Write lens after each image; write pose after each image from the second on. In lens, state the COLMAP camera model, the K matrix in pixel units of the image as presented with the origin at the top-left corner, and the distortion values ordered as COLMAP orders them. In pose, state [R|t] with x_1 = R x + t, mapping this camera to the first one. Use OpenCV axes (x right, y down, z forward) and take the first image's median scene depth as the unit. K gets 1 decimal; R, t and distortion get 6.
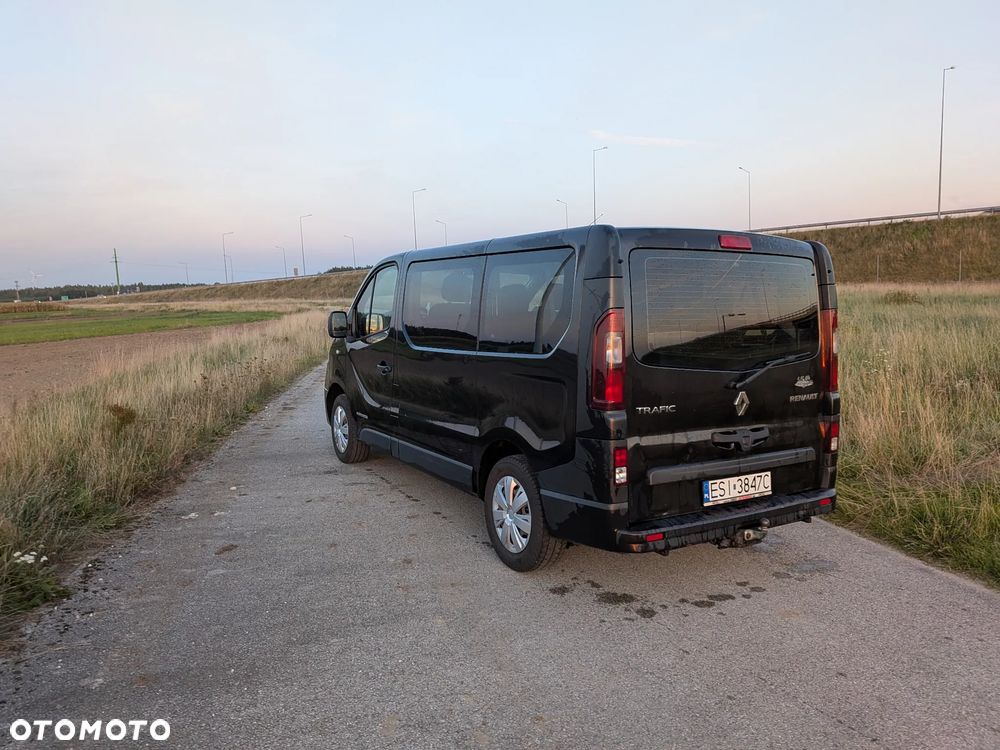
lens RADIAL K [[731.8, 0, 502.9], [0, 731.8, 376.1], [0, 0, 1]] dist [0.026871, -0.049301]
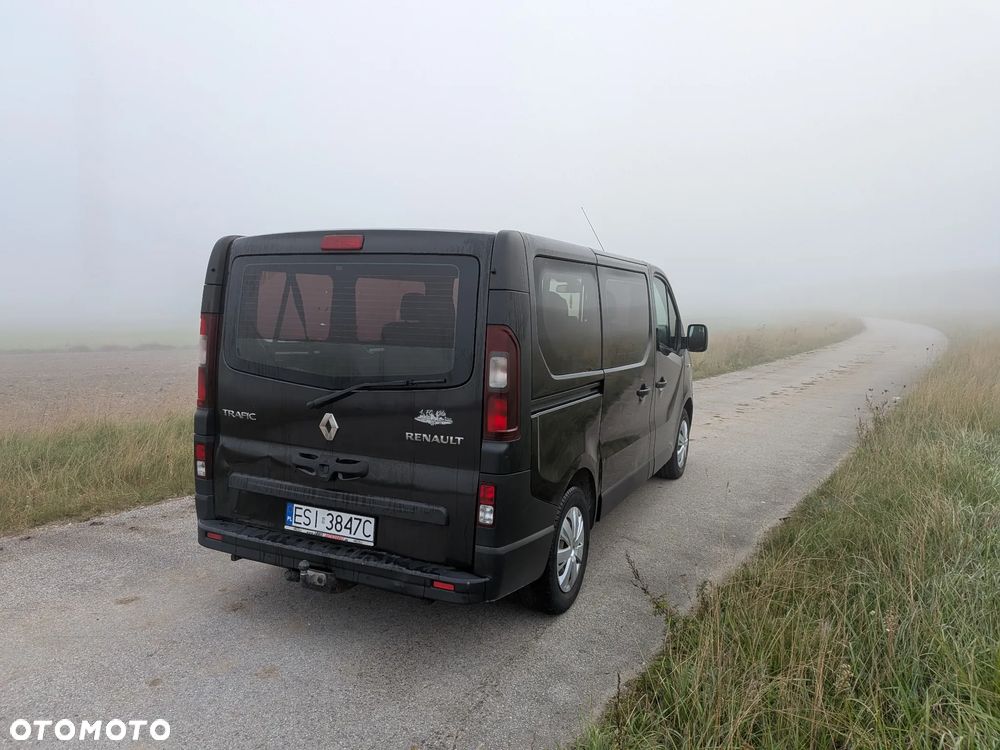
lens RADIAL K [[711.3, 0, 497.9], [0, 711.3, 359.8], [0, 0, 1]] dist [-0.001994, -0.005057]
pose [[0.565017, 0.073351, -0.821812, 1.115328], [-0.099518, 0.994827, 0.020372, -0.078204], [0.819055, 0.070274, 0.569394, 0.670421]]
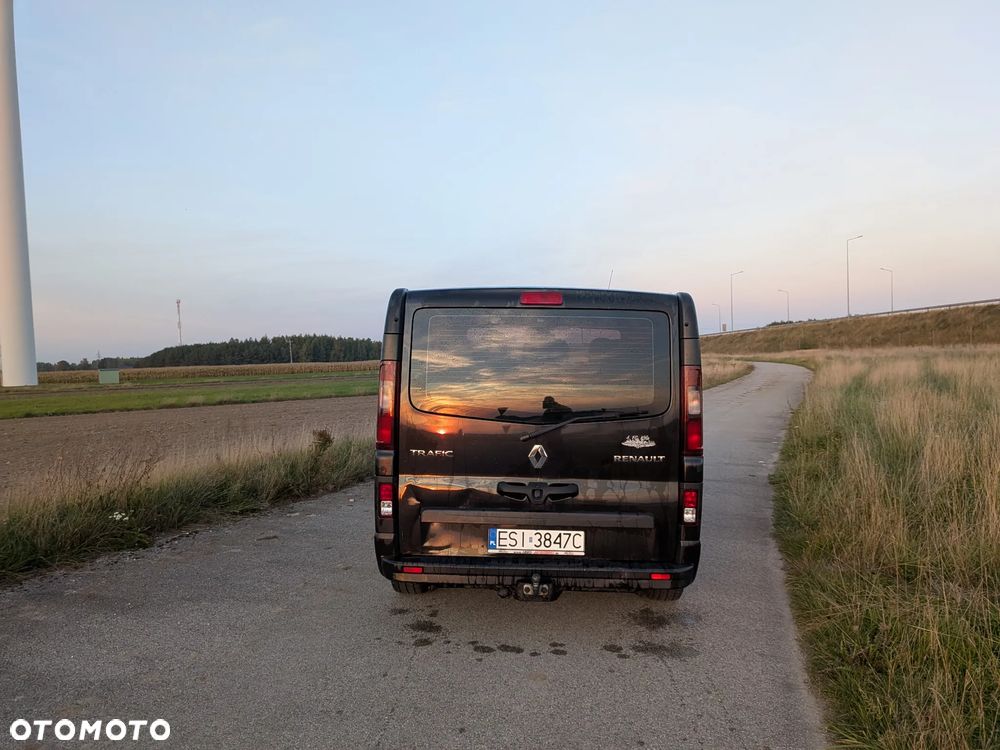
lens RADIAL K [[711.3, 0, 497.9], [0, 711.3, 359.8], [0, 0, 1]] dist [-0.001994, -0.005057]
pose [[0.834285, 0.009156, -0.551257, 0.809418], [-0.063508, 0.994802, -0.079592, -0.013524], [0.547663, 0.101412, 0.830530, 0.141861]]
